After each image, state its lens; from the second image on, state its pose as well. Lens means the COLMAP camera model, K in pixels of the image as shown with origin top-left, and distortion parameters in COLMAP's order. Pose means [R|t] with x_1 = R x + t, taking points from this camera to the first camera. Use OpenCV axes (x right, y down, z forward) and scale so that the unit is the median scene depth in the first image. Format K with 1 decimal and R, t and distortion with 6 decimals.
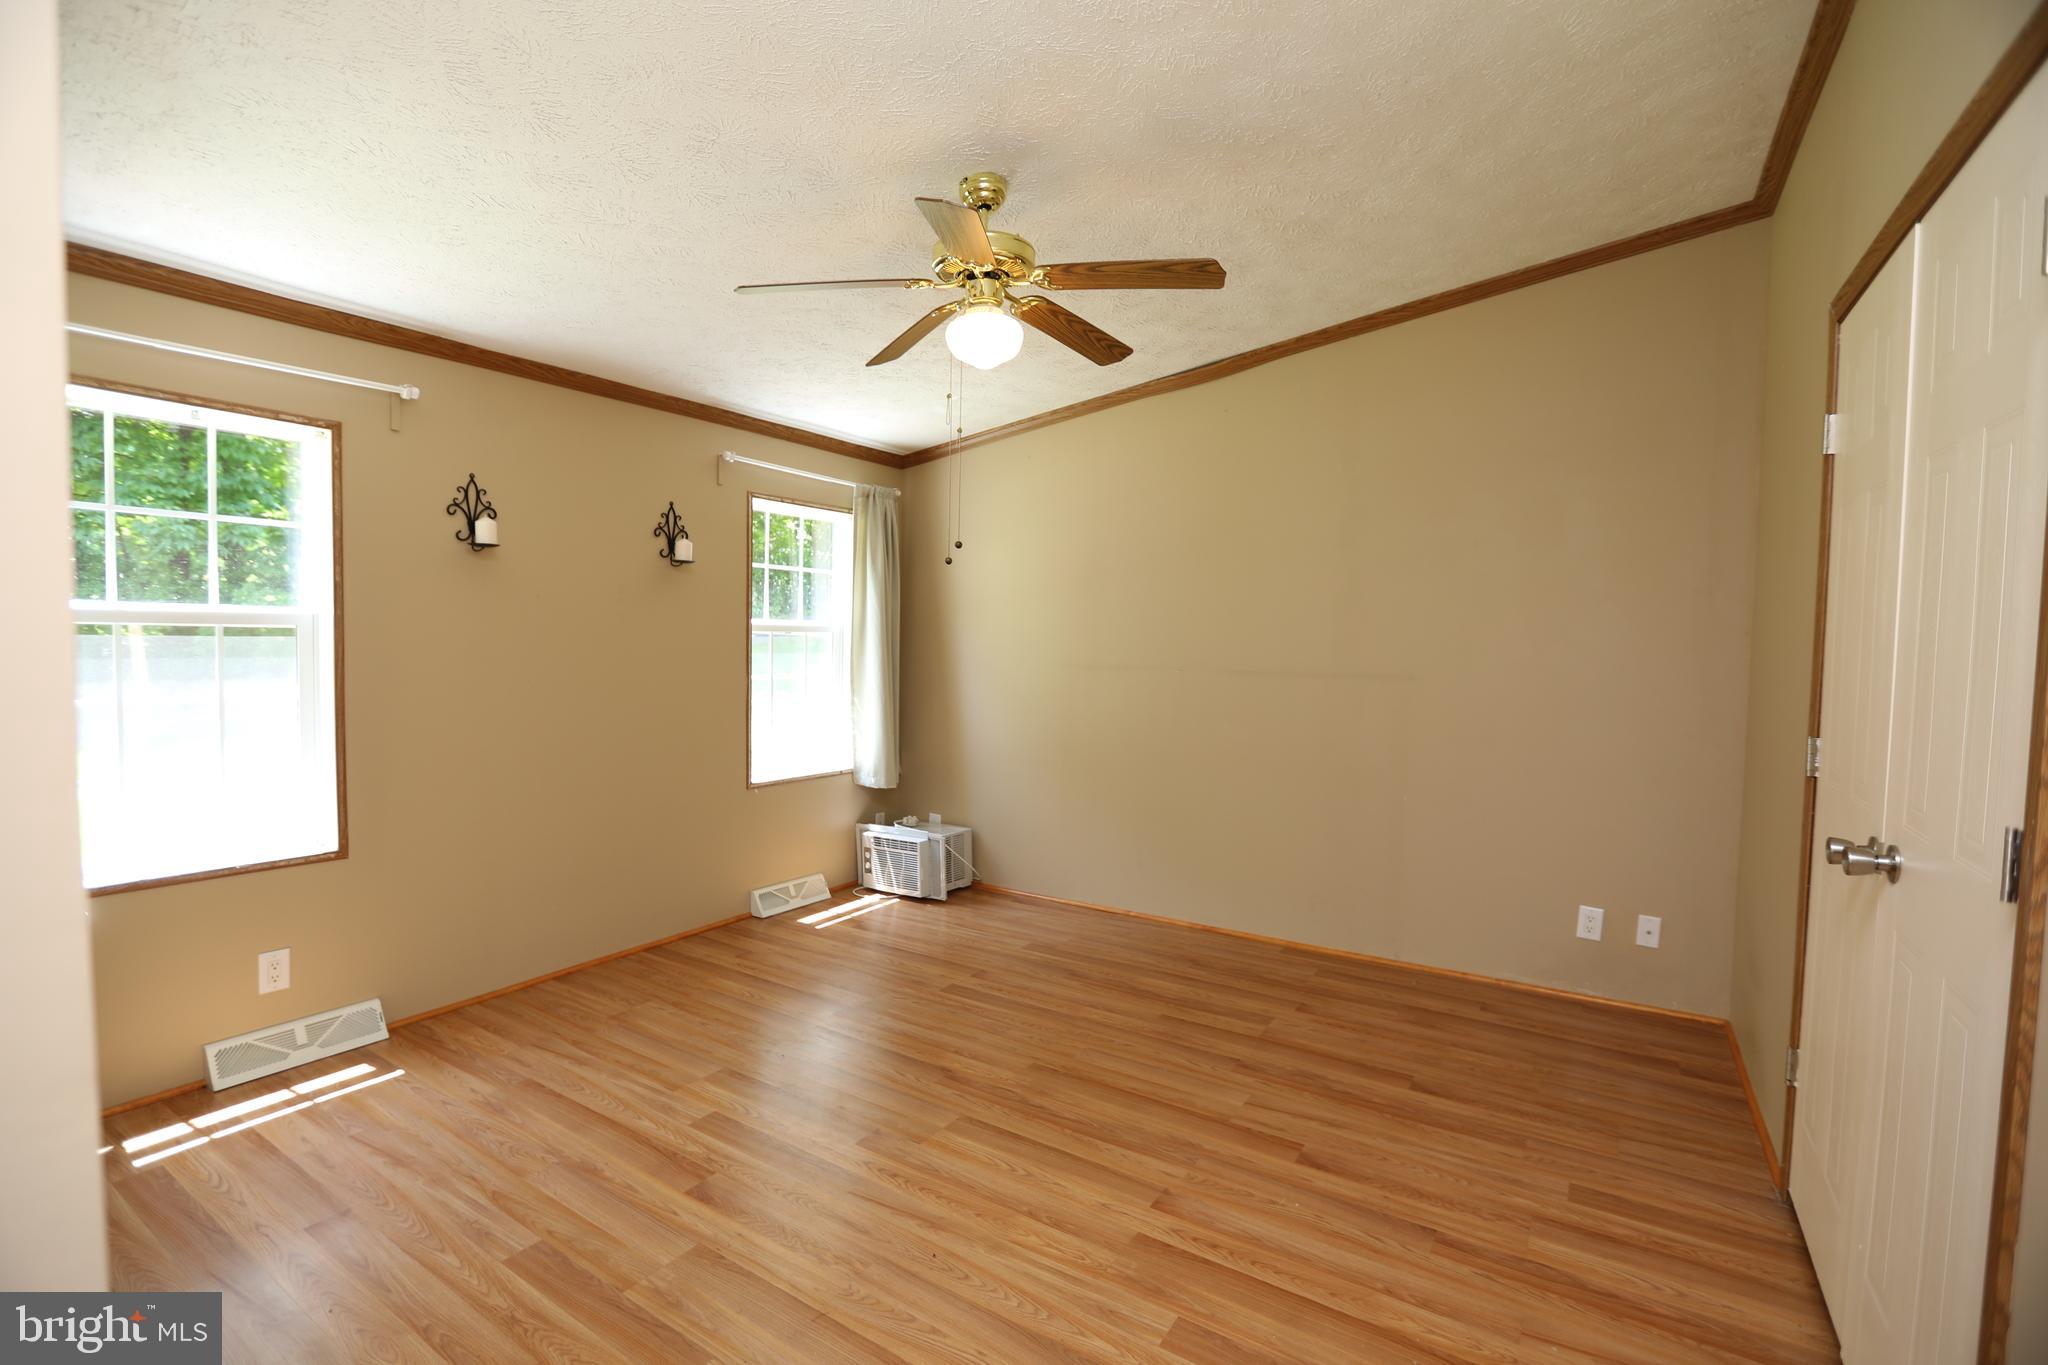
lens RADIAL K [[914.2, 0, 1024.0], [0, 914.2, 682.5], [0, 0, 1]] dist [0.000312, -0.000169]
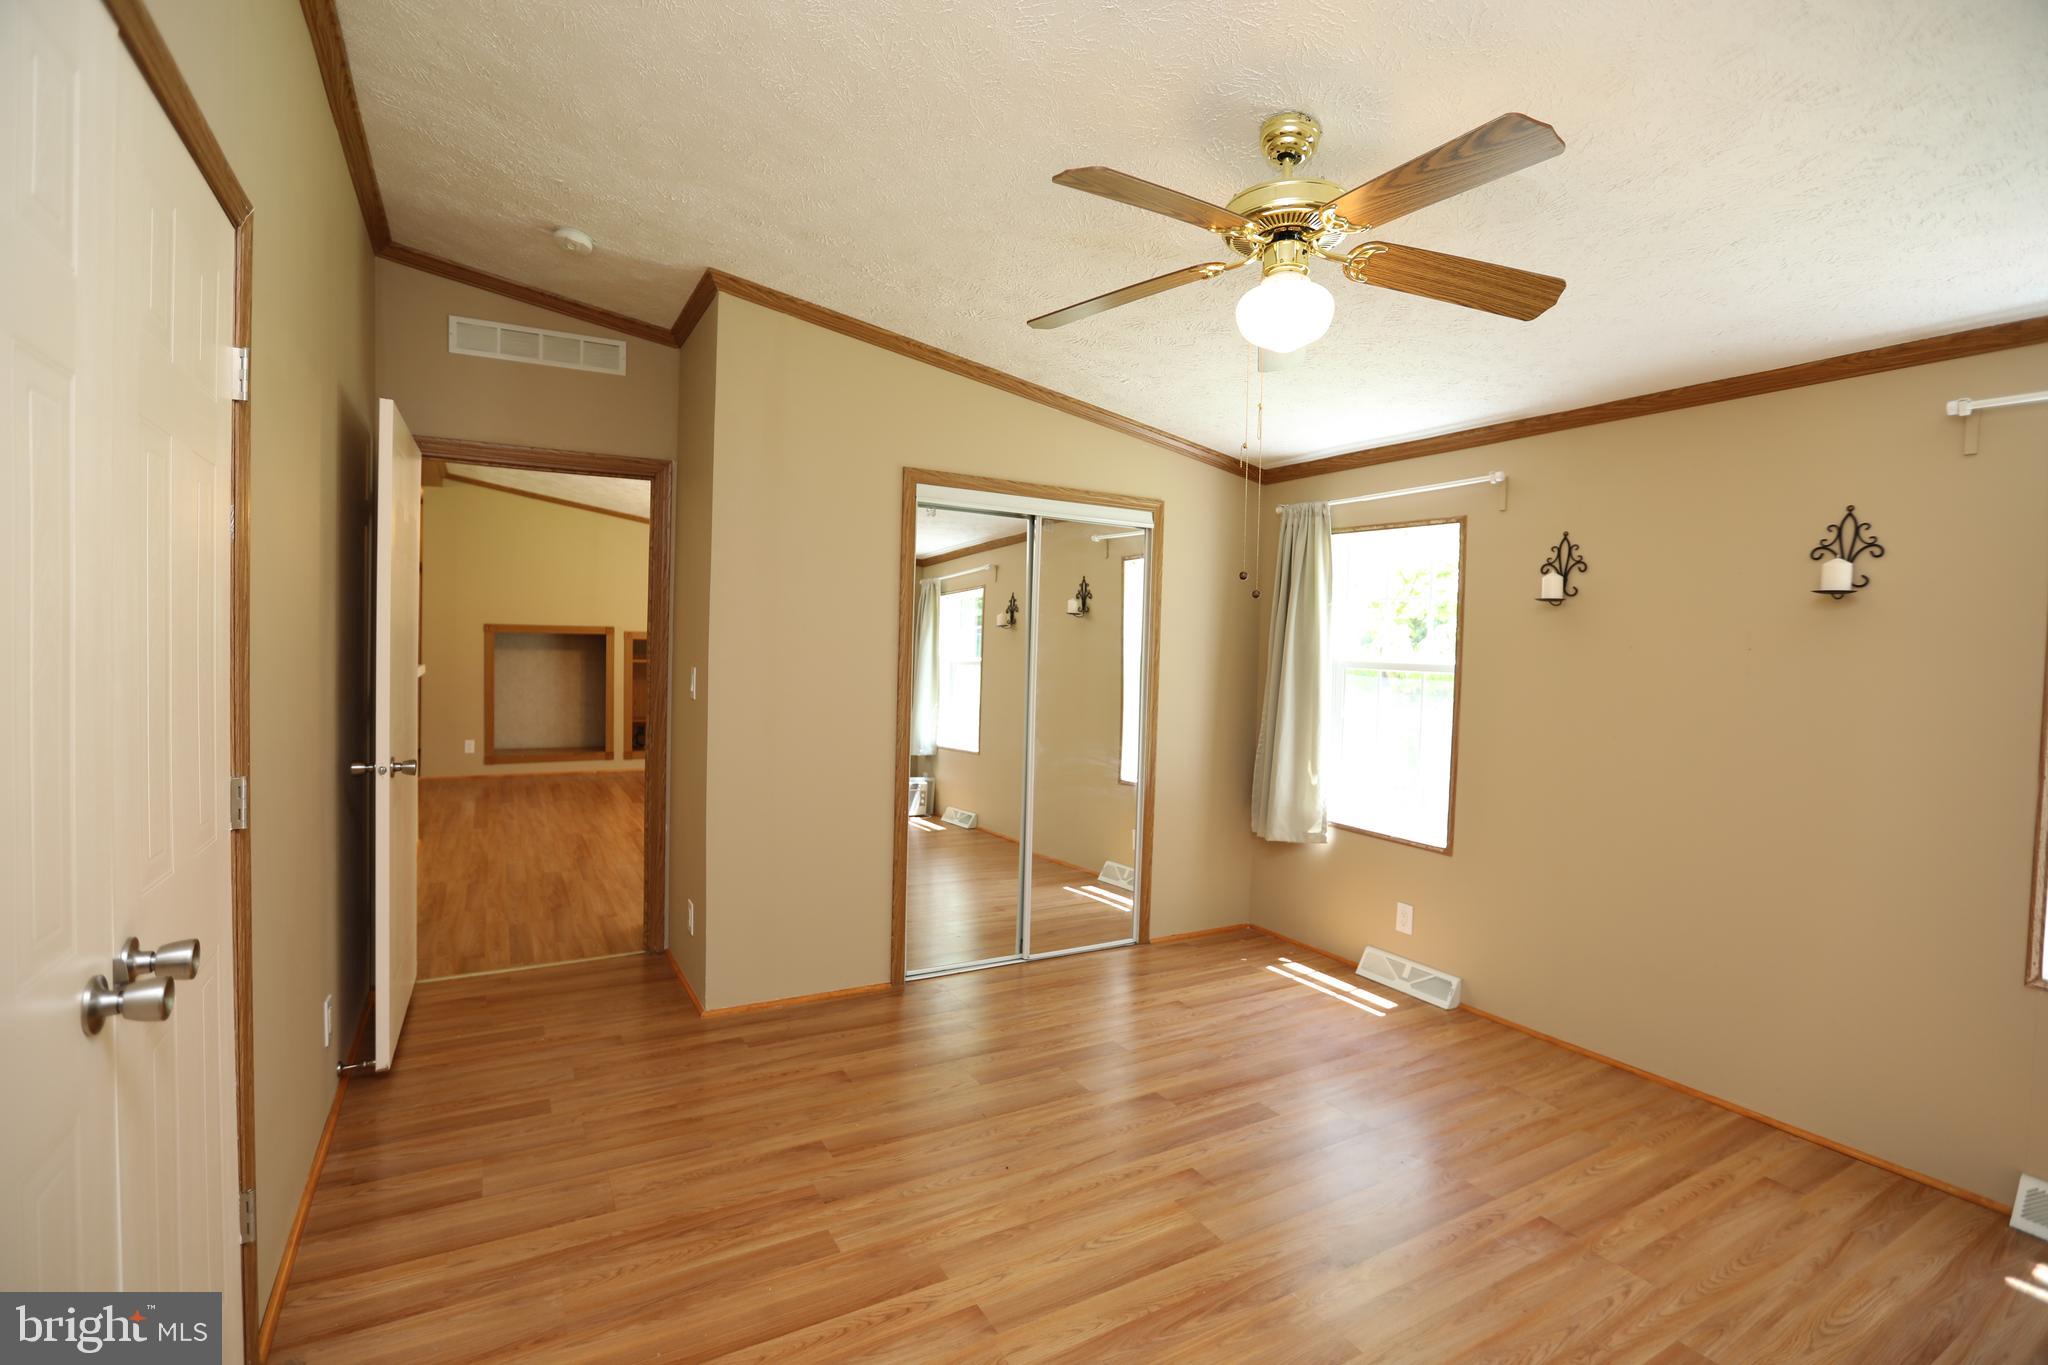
lens RADIAL K [[929.3, 0, 1016.7], [0, 929.3, 676.9], [0, 0, 1]] dist [-0.053126, 0.017874]
pose [[-0.446602, -0.008248, -0.894695, 0.705991], [-0.093501, 0.994913, 0.037501, -0.049546], [0.889834, 0.100403, -0.445101, 1.058288]]
